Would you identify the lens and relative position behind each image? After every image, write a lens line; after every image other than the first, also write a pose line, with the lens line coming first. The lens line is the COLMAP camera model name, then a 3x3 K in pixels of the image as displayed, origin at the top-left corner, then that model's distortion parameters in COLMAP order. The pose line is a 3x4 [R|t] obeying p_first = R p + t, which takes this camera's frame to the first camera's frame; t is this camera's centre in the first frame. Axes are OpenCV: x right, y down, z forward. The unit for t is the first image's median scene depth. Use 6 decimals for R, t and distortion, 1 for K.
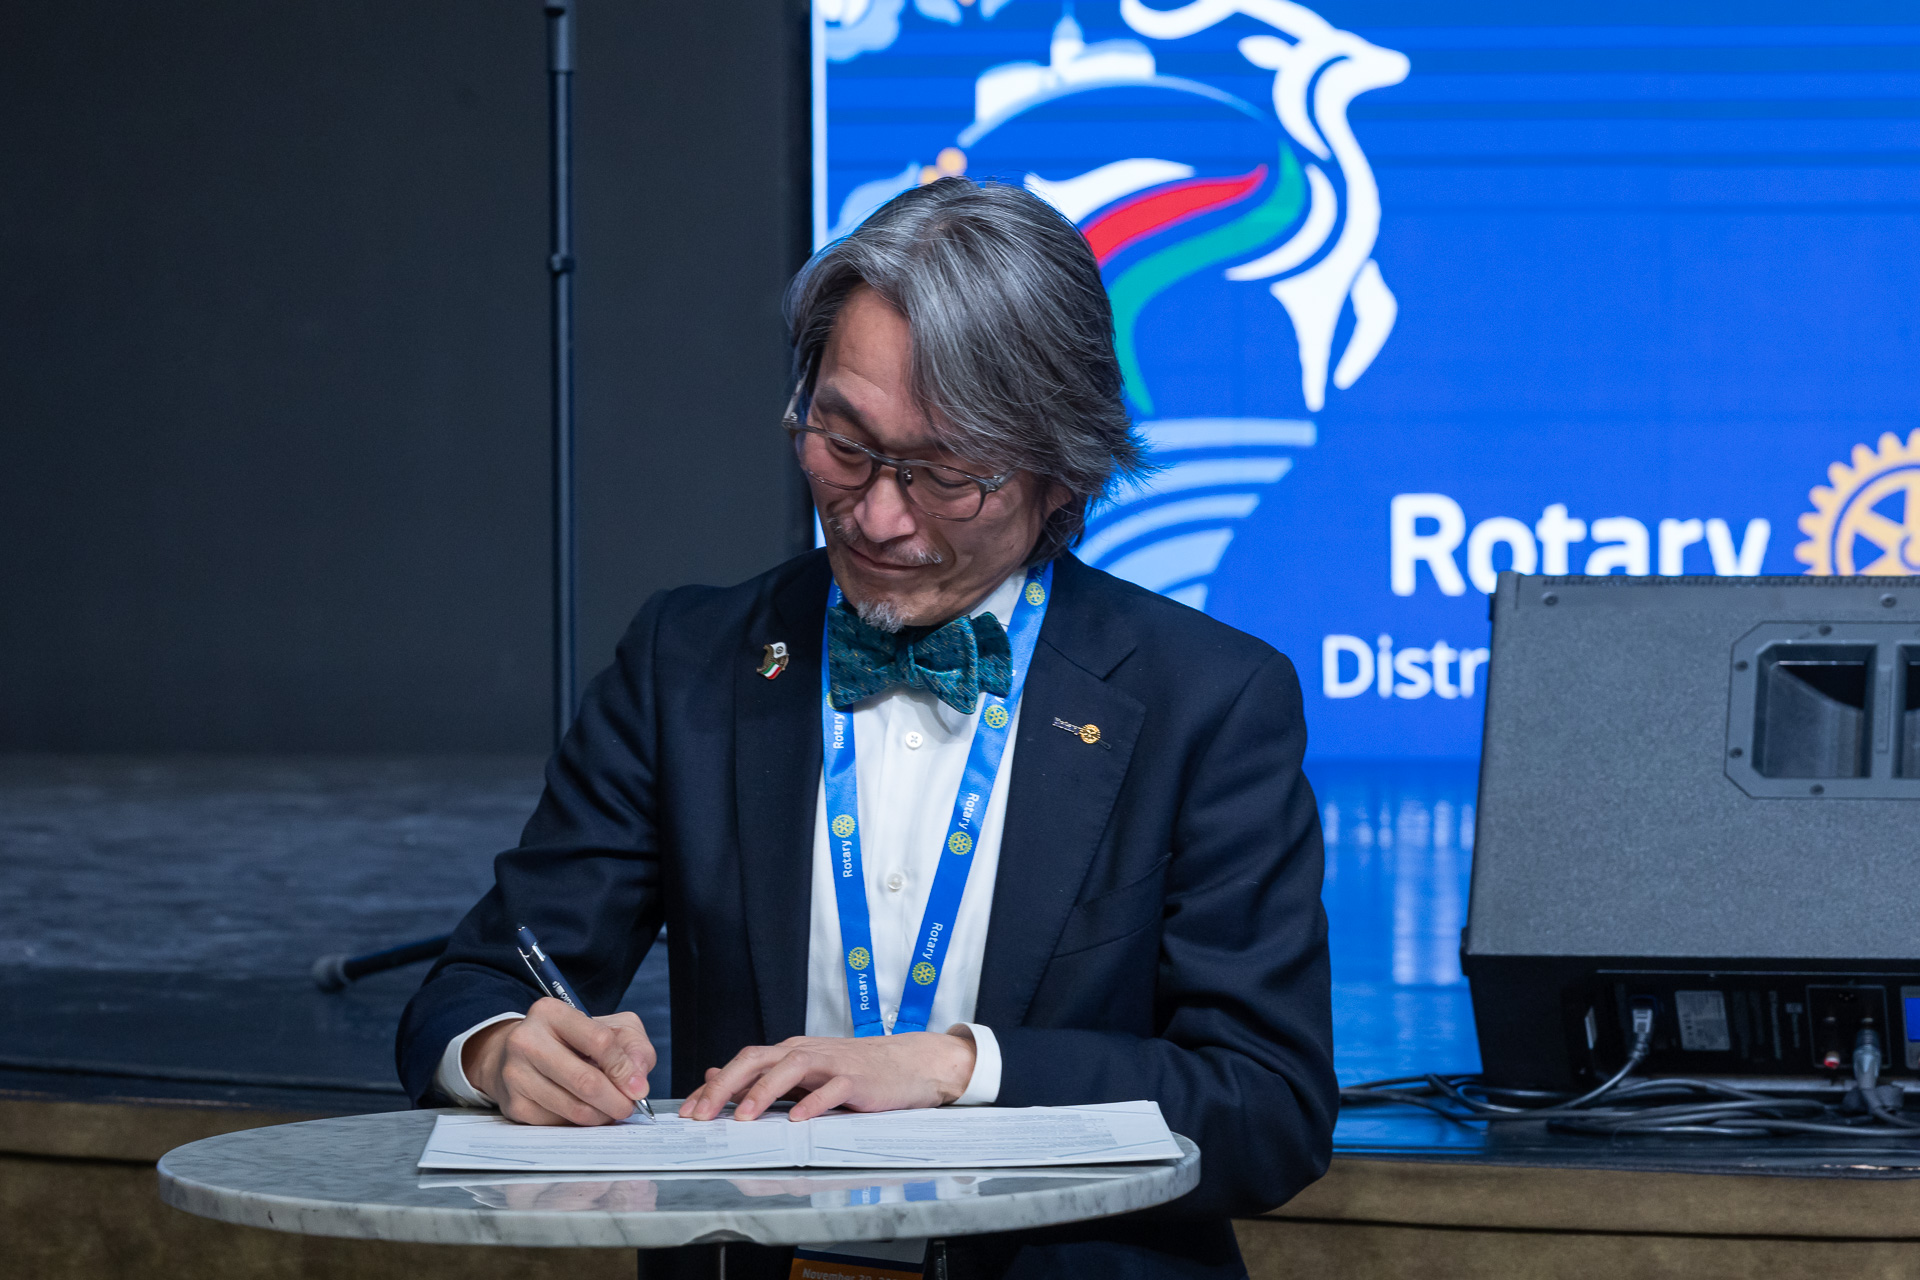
lens RADIAL K [[7299.8, 0, 960.0], [0, 7299.8, 640.0], [0, 0, 1]] dist [-0.147823, -3.998388]
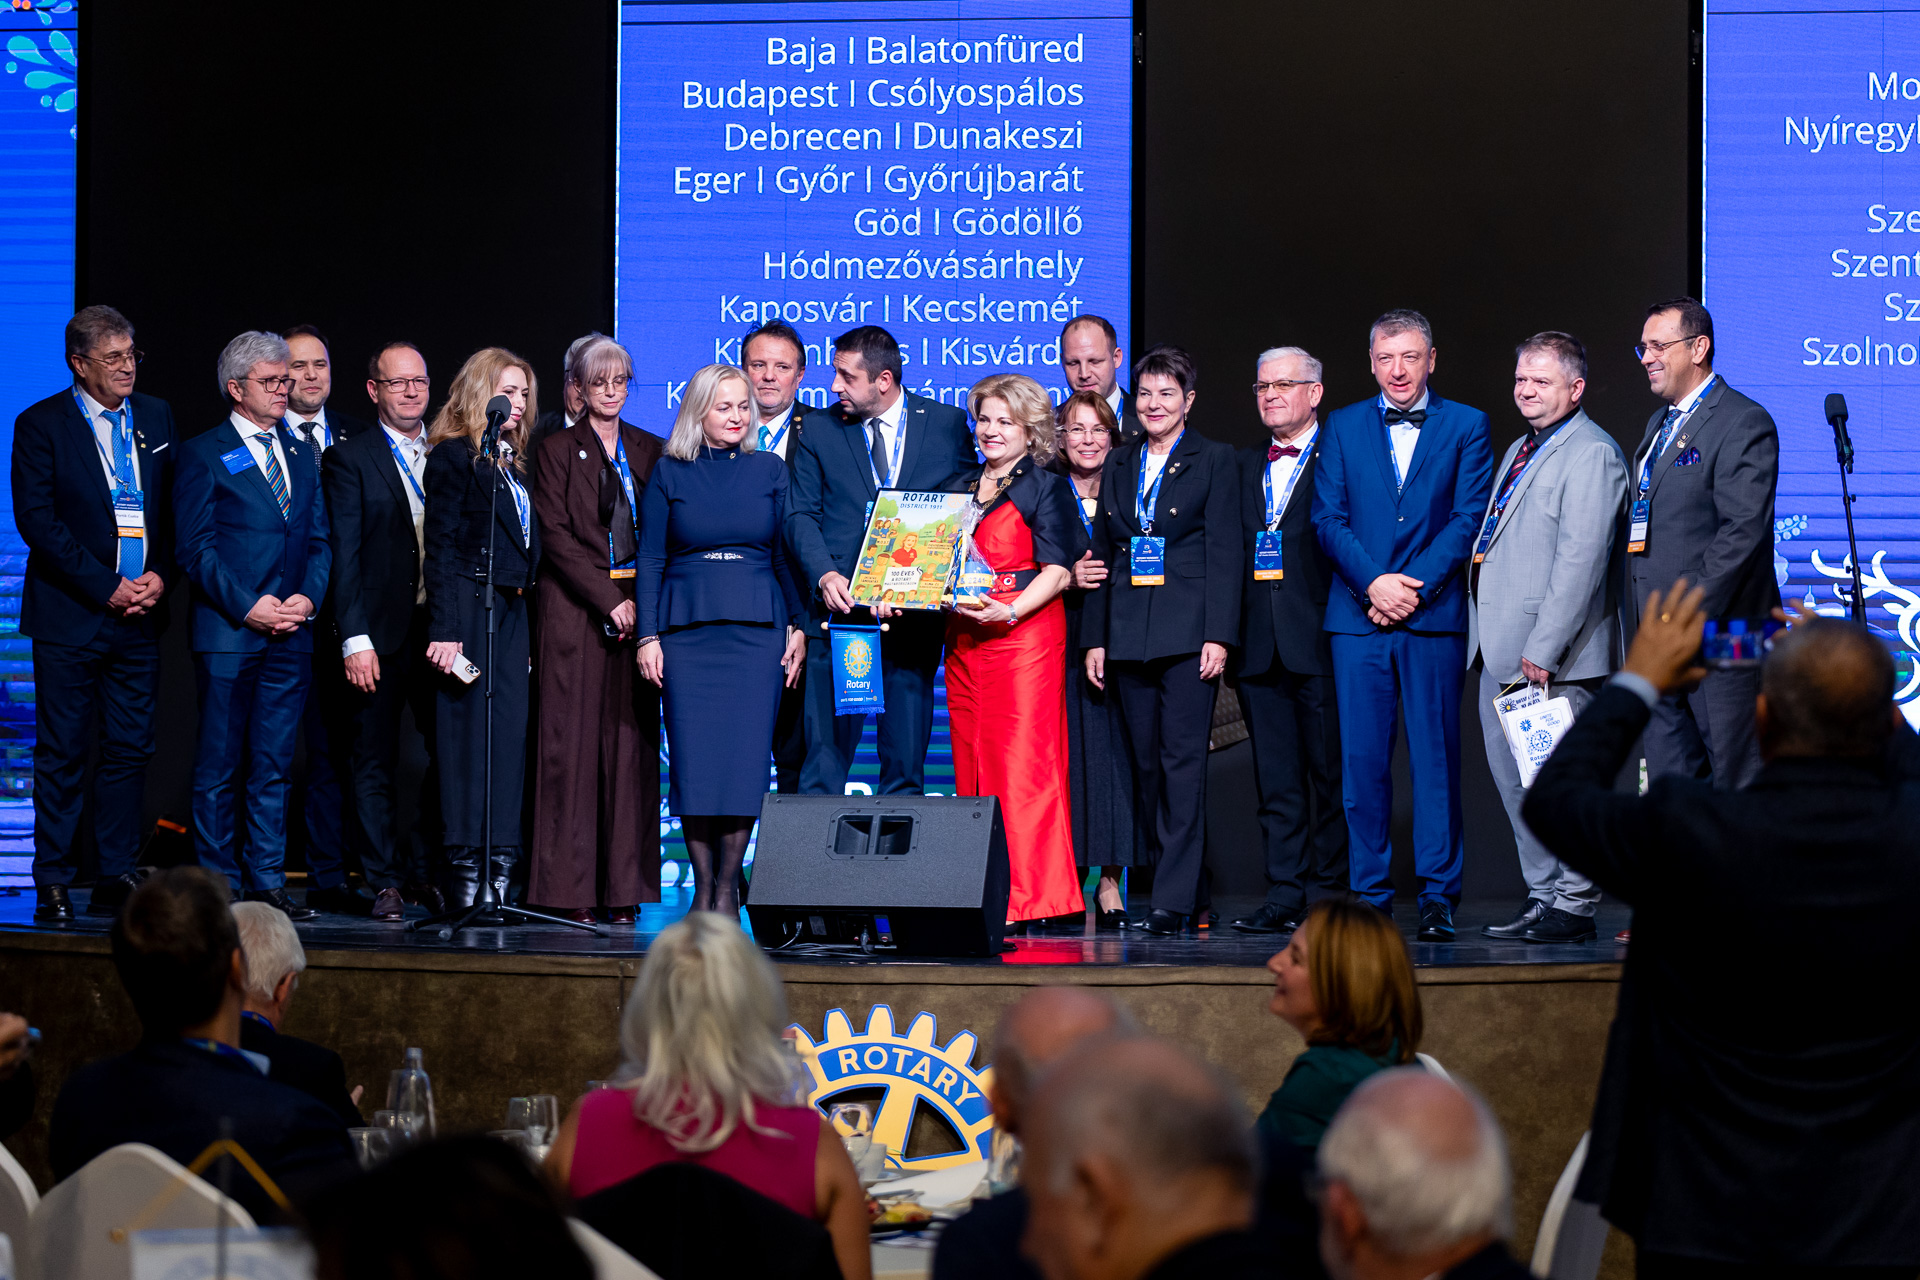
lens RADIAL K [[4563.6, 0, 960.0], [0, 4563.6, 640.0], [0, 0, 1]] dist [-0.030156, -0.492790]
pose [[0.999326, 0.012219, 0.034625, 0.092702], [-0.010269, 0.998382, -0.055933, 0.037500], [-0.035252, 0.055540, 0.997834, -1.119579]]
